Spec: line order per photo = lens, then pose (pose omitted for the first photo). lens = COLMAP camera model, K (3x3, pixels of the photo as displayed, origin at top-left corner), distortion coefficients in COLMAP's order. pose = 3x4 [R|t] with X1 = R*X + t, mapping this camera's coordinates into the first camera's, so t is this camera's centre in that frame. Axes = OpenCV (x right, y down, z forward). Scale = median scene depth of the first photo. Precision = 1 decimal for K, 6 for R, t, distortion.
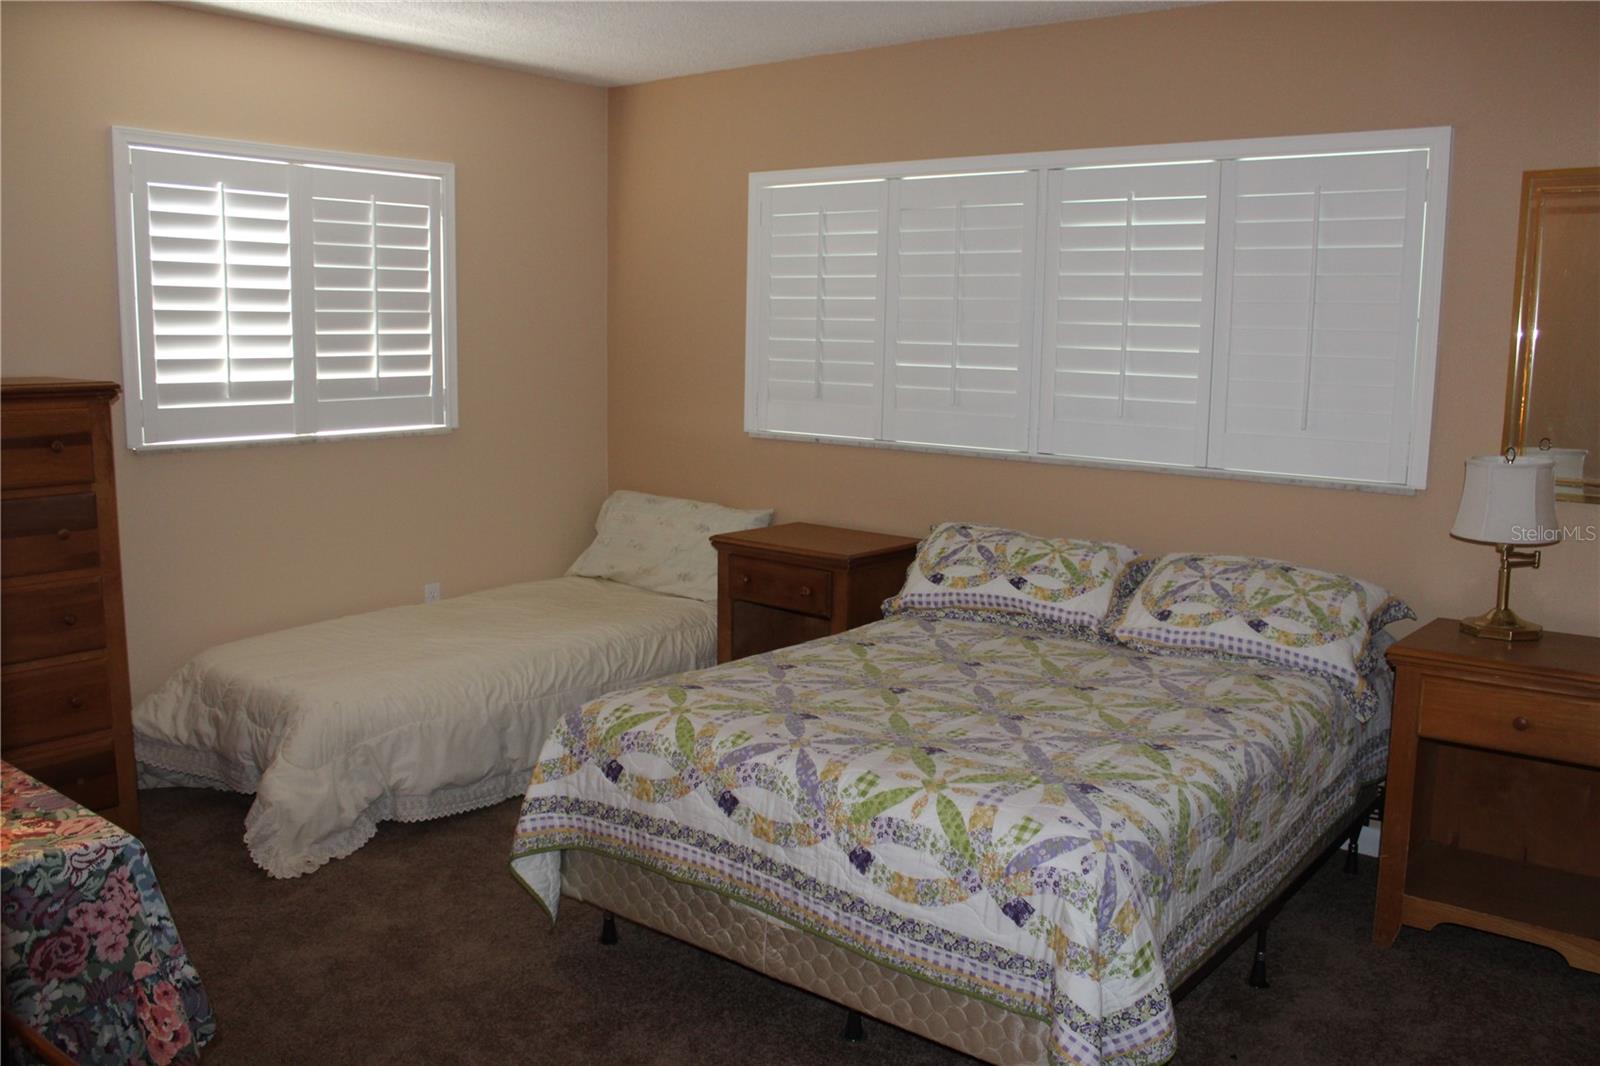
lens RADIAL K [[1337.7, 0, 800.0], [0, 1337.7, 533.0], [0, 0, 1]] dist [-0.089608, 0.000345]
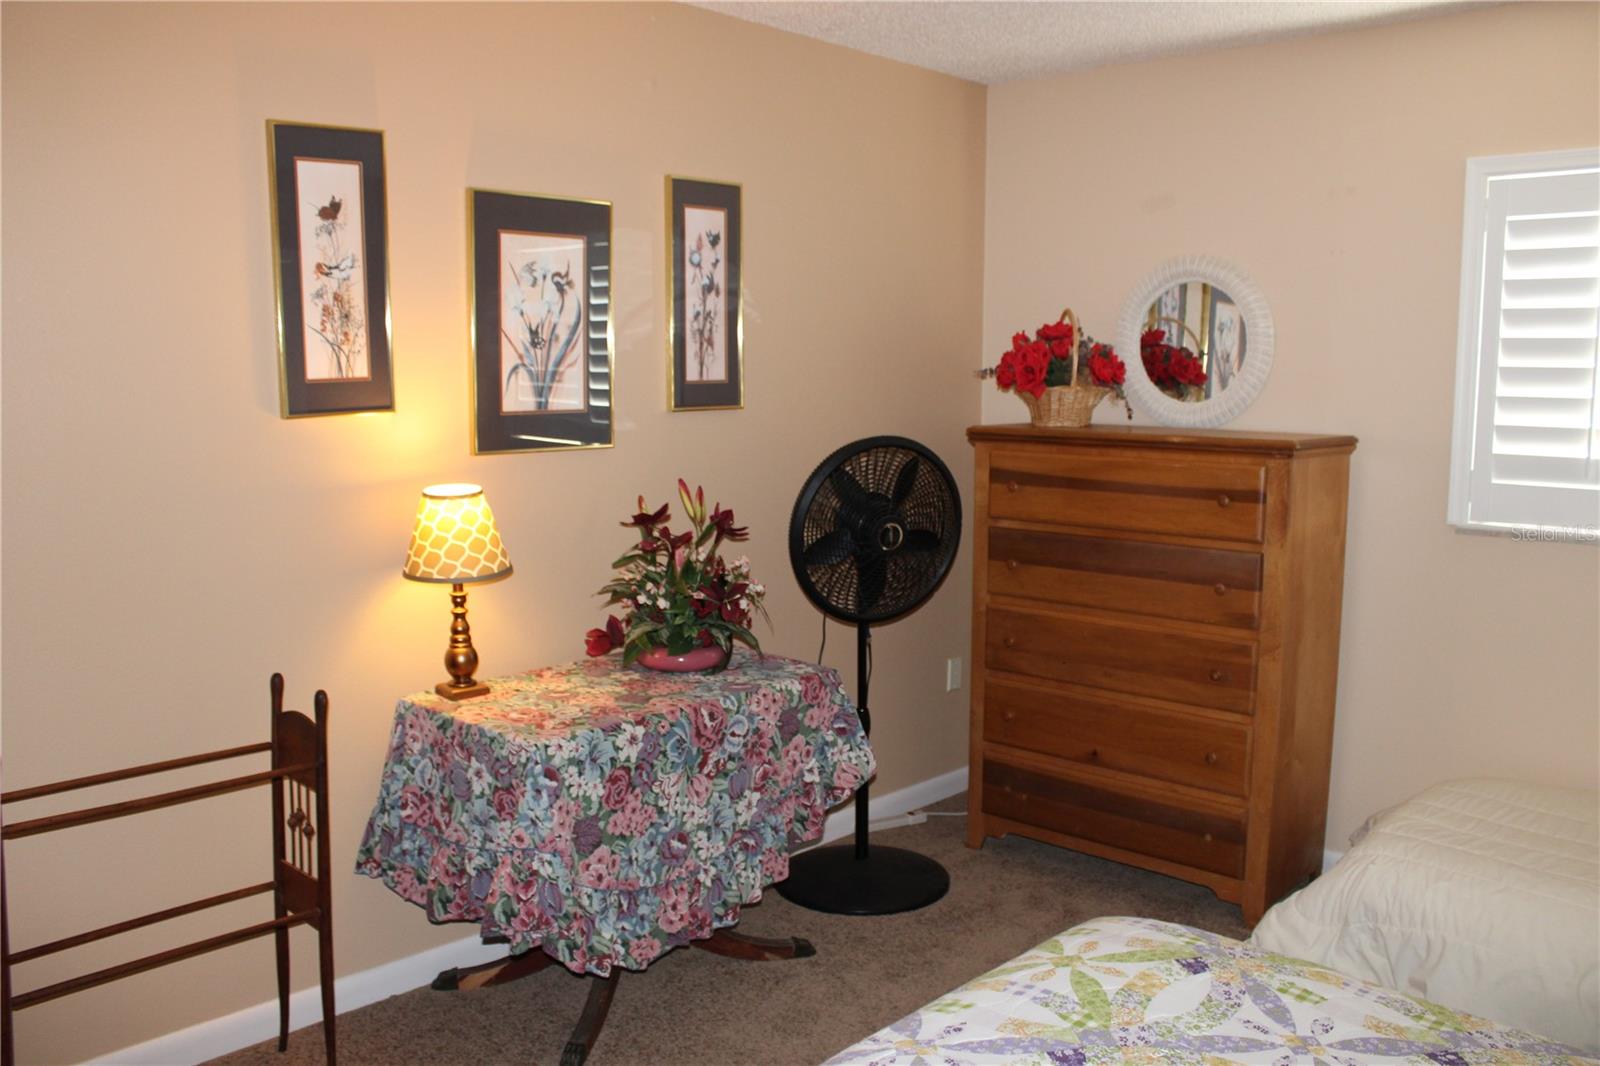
lens RADIAL K [[1337.7, 0, 800.0], [0, 1337.7, 533.0], [0, 0, 1]] dist [-0.089608, 0.000345]
pose [[-0.081626, 0.108487, -0.990741, 0.466619], [-0.157573, 0.980151, 0.120310, -0.113687], [0.984128, 0.165934, -0.062912, 0.747076]]
